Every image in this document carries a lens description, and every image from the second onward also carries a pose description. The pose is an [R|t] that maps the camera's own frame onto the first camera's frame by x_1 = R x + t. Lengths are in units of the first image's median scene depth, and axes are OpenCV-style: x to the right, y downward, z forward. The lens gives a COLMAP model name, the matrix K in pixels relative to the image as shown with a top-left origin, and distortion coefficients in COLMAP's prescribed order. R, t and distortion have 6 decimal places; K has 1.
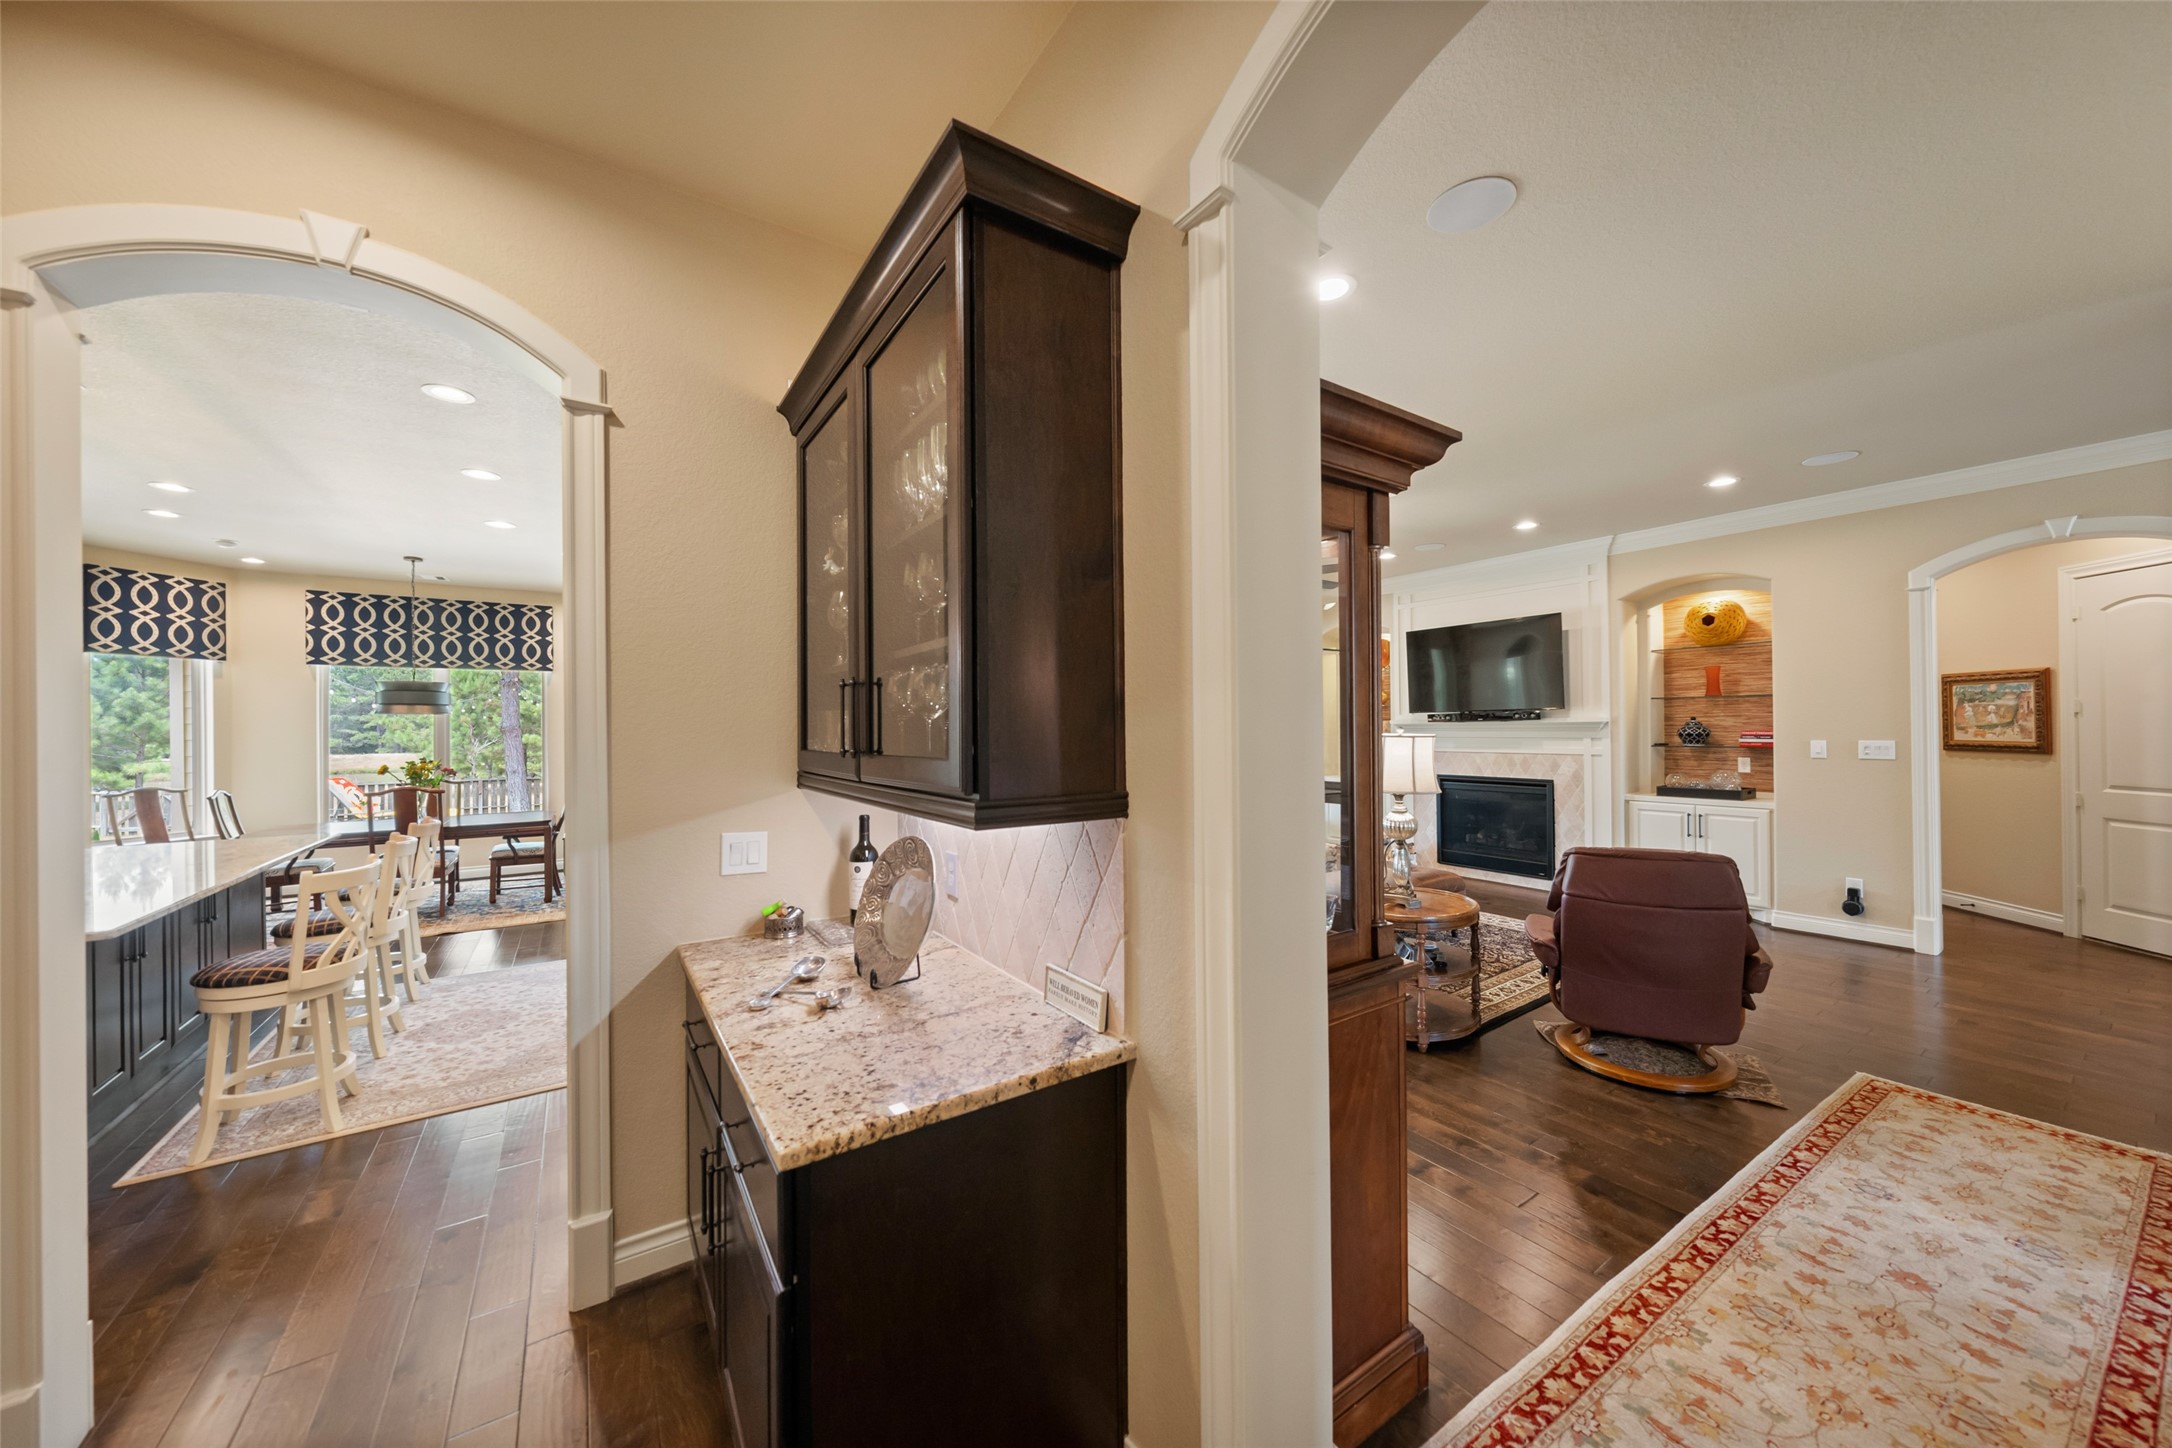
lens RADIAL K [[753.4, 0, 1091.6], [0, 753.4, 730.0], [0, 0, 1]] dist [-0.003933, 0.000564]
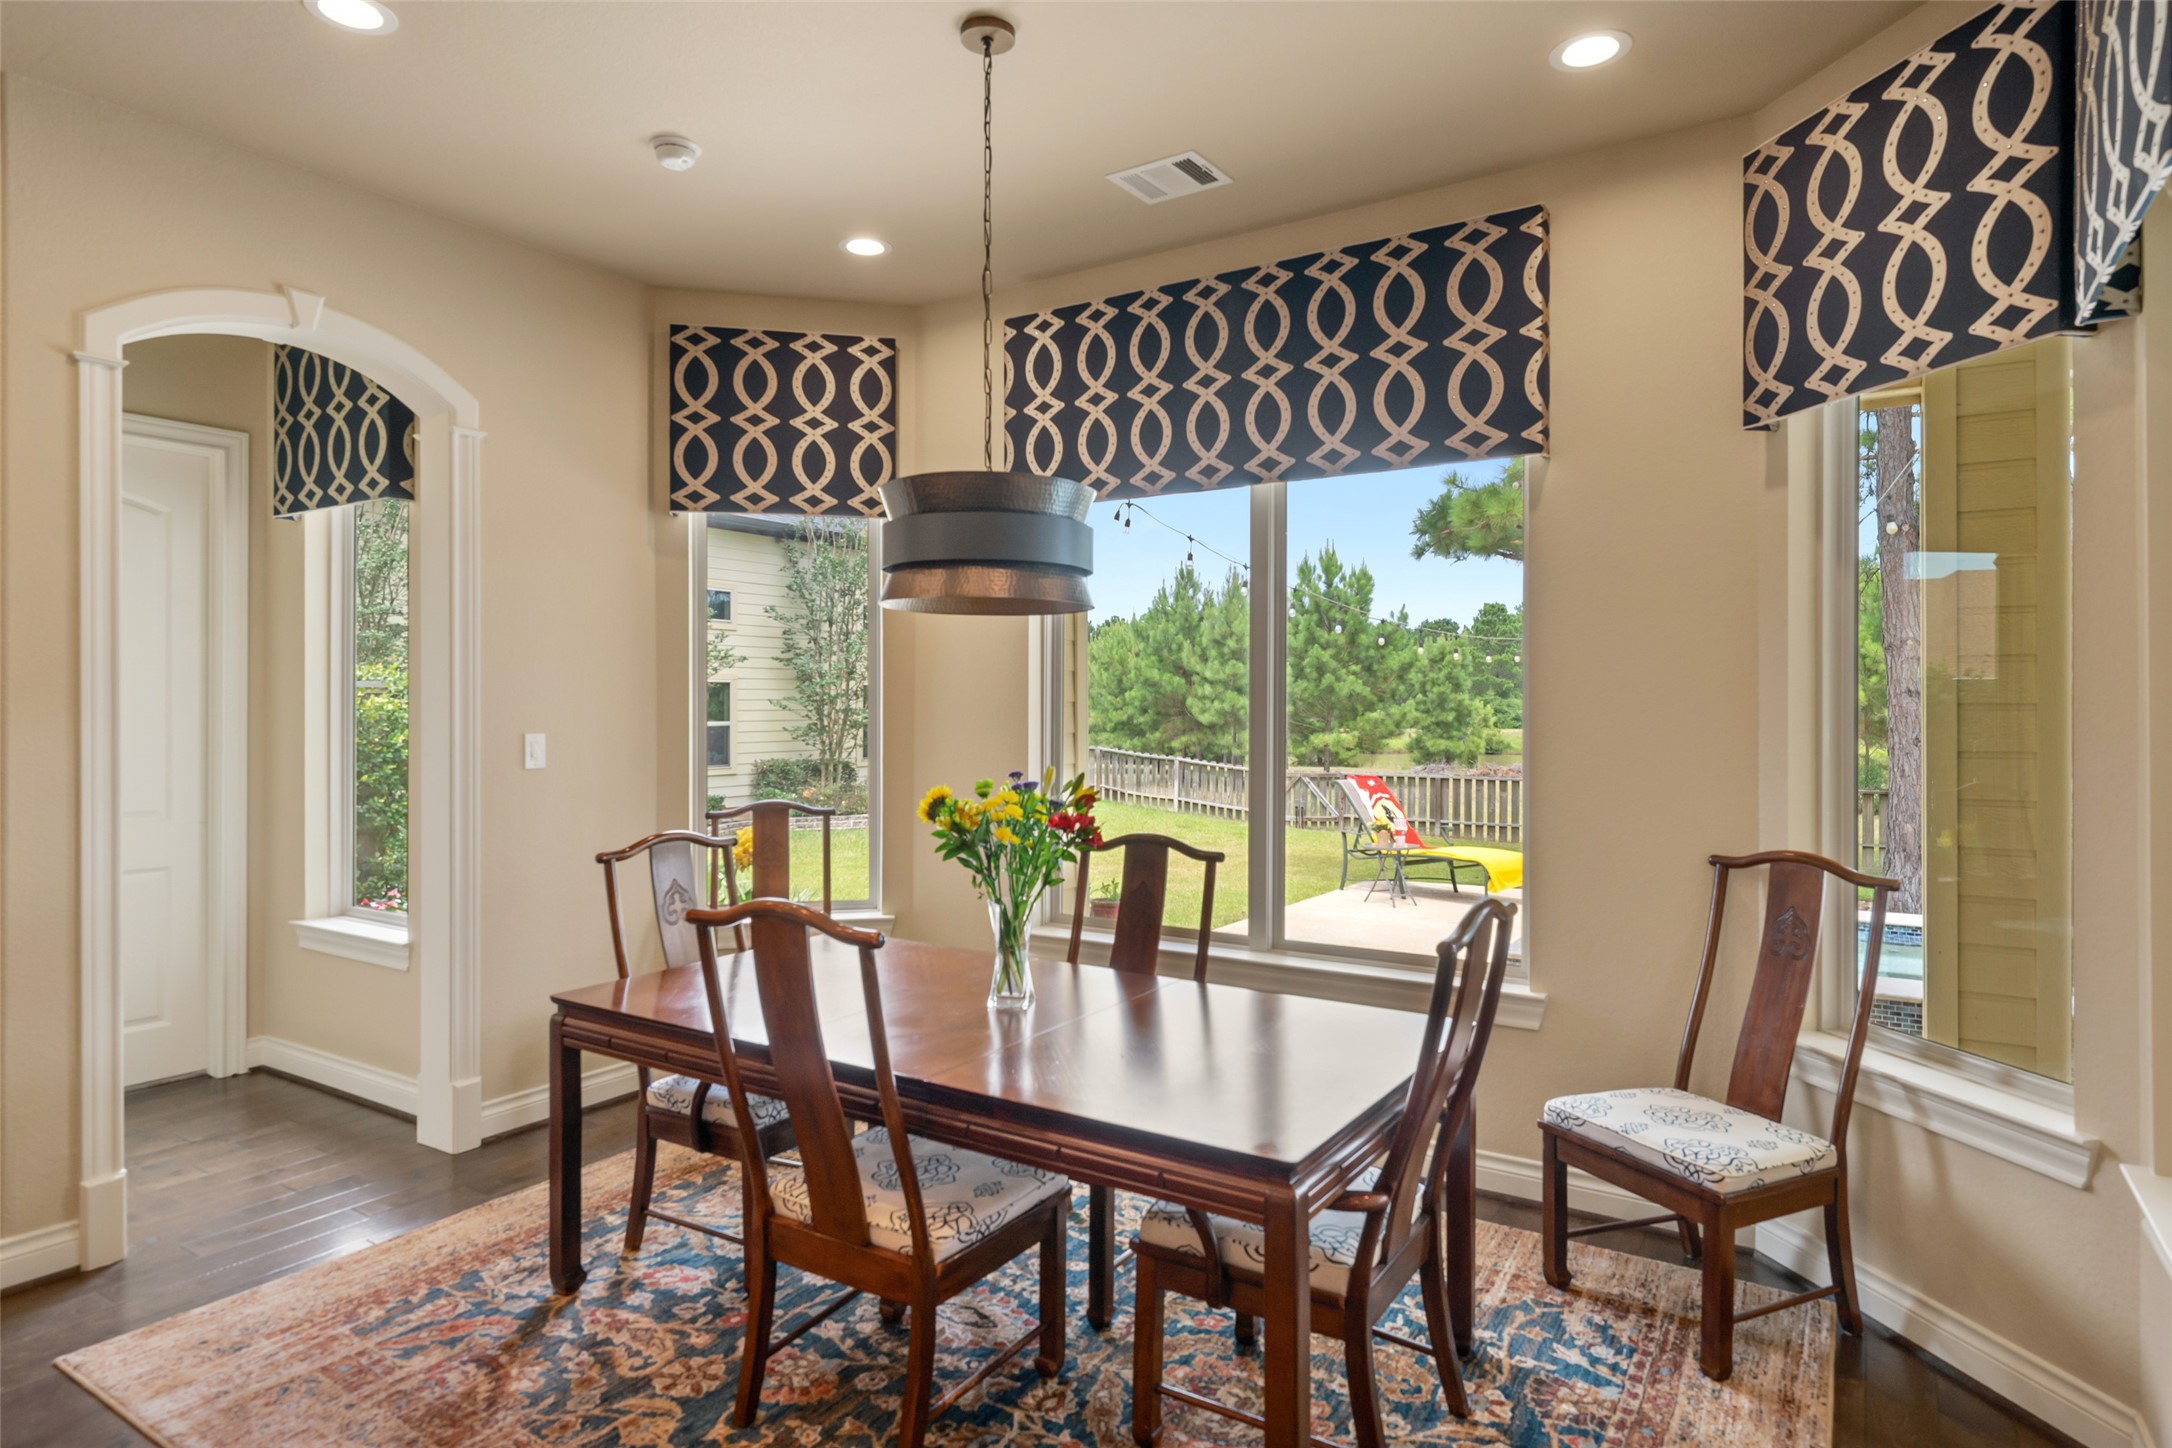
lens RADIAL K [[1206.3, 0, 1078.2], [0, 1206.3, 704.5], [0, 0, 1]] dist [0.002196, -0.001808]
pose [[0.387090, 0.008839, -0.921999, -0.477492], [-0.006076, 0.999957, 0.007036, 0.010321], [0.922022, 0.002878, 0.387127, 0.842754]]
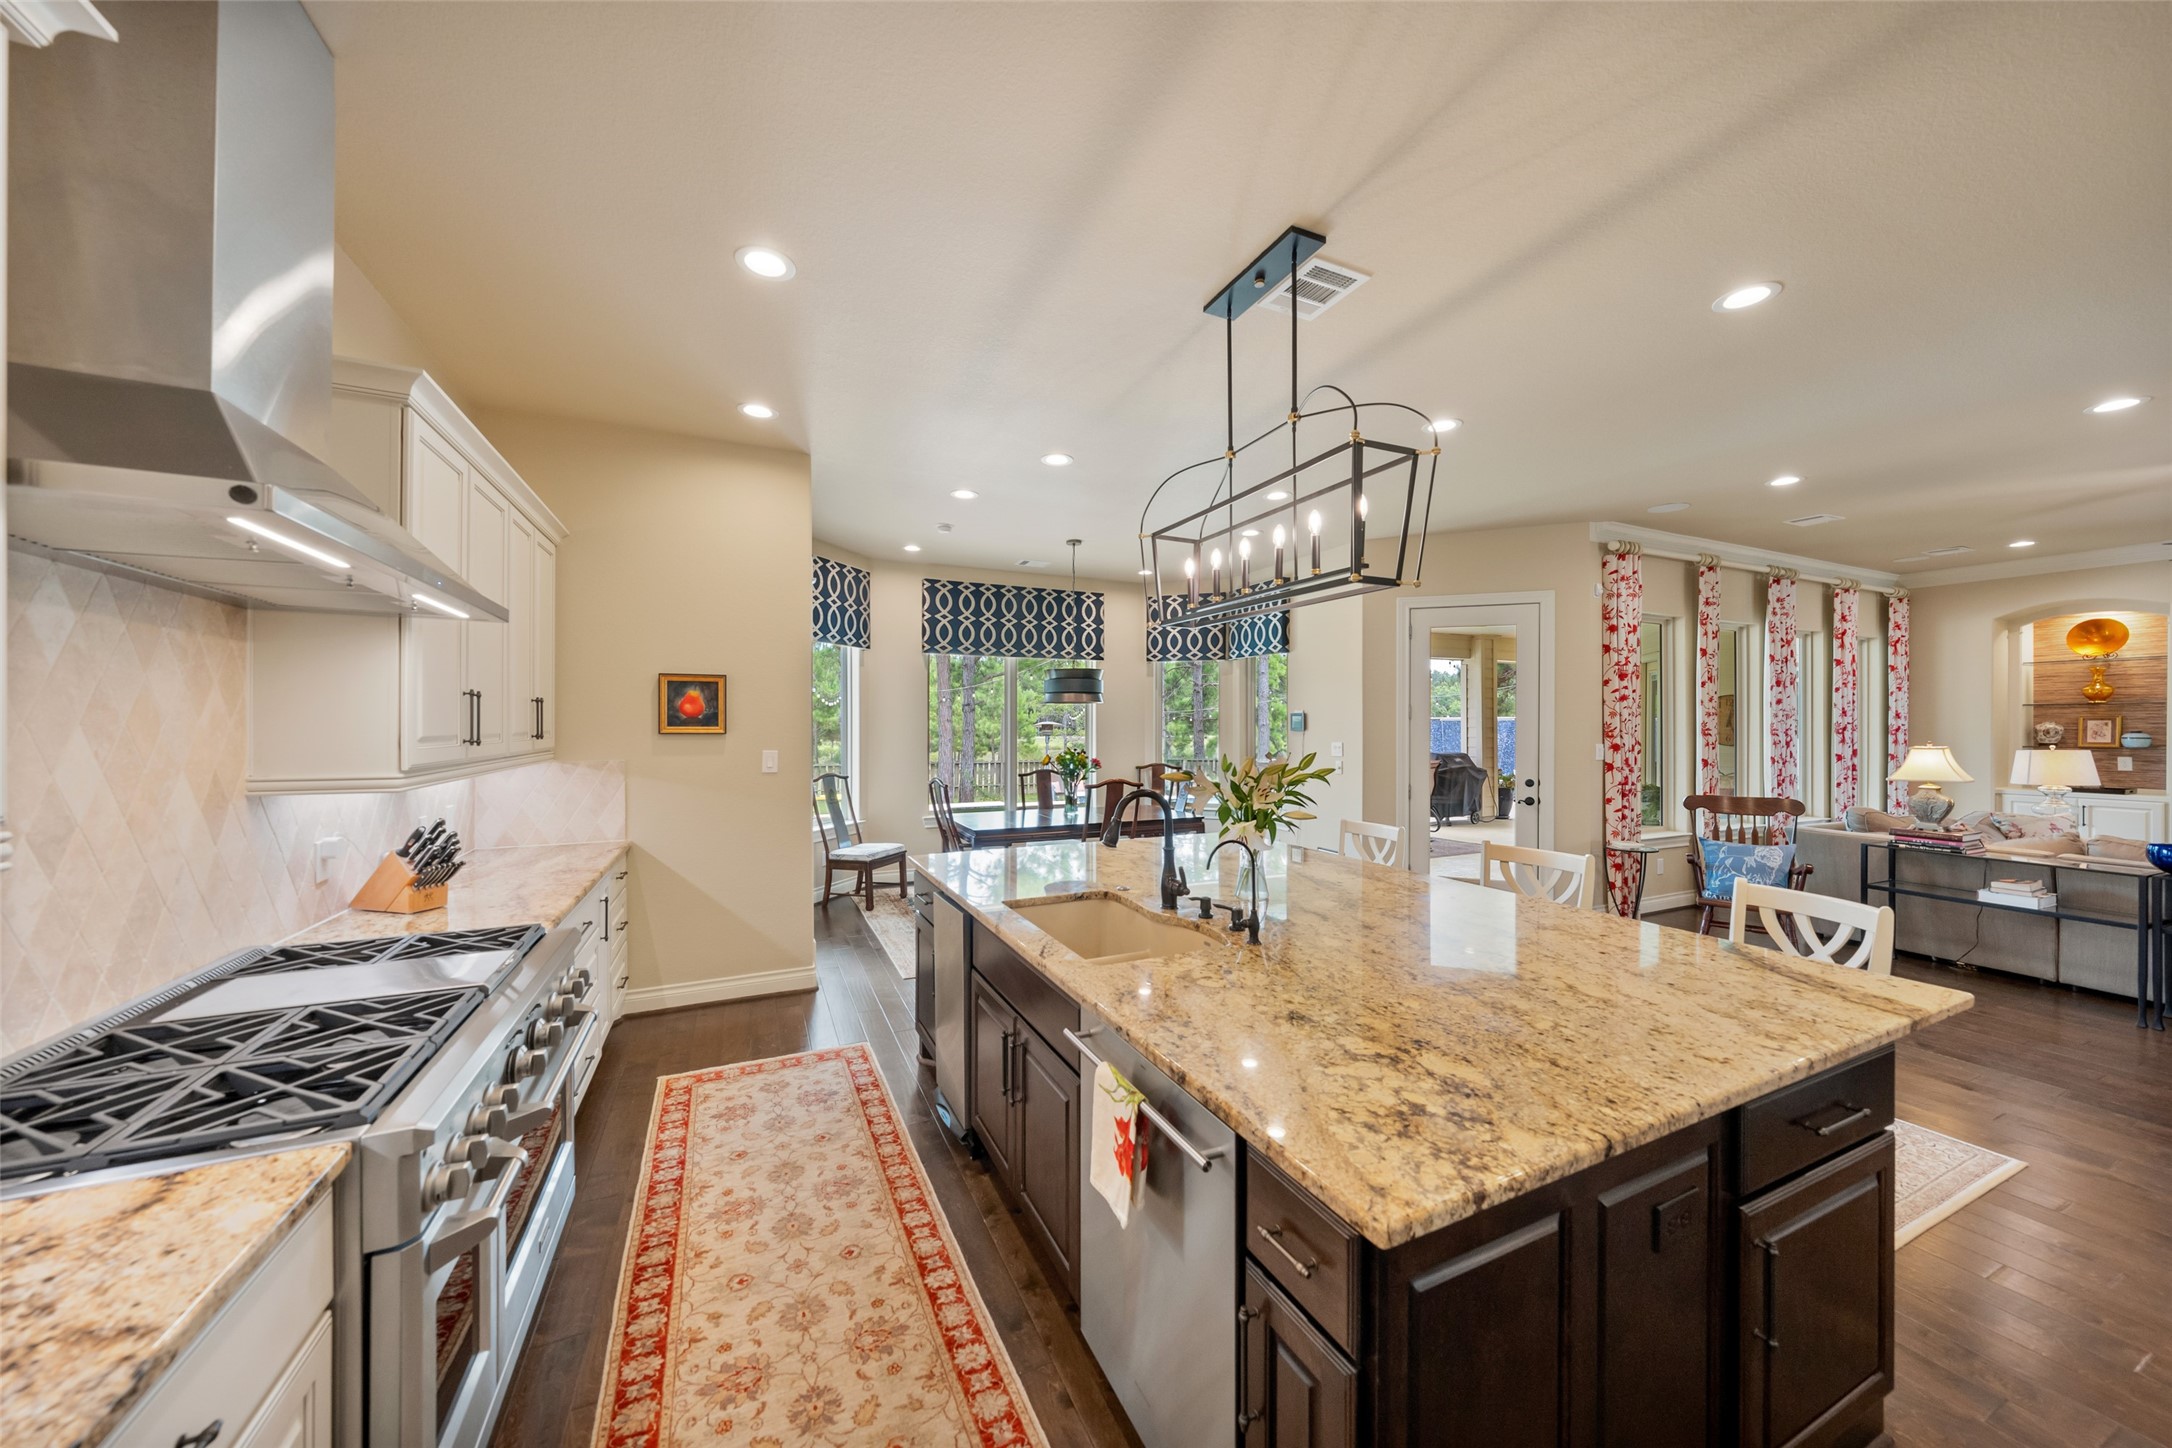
lens RADIAL K [[753.4, 0, 1100.0], [0, 753.4, 722.9], [0, 0, 1]] dist [-0.003933, 0.000564]
pose [[0.988775, 0.009559, -0.149105, -0.706068], [-0.010094, 0.999945, -0.002836, 0.006986], [0.149070, 0.004309, 0.988817, 0.045522]]
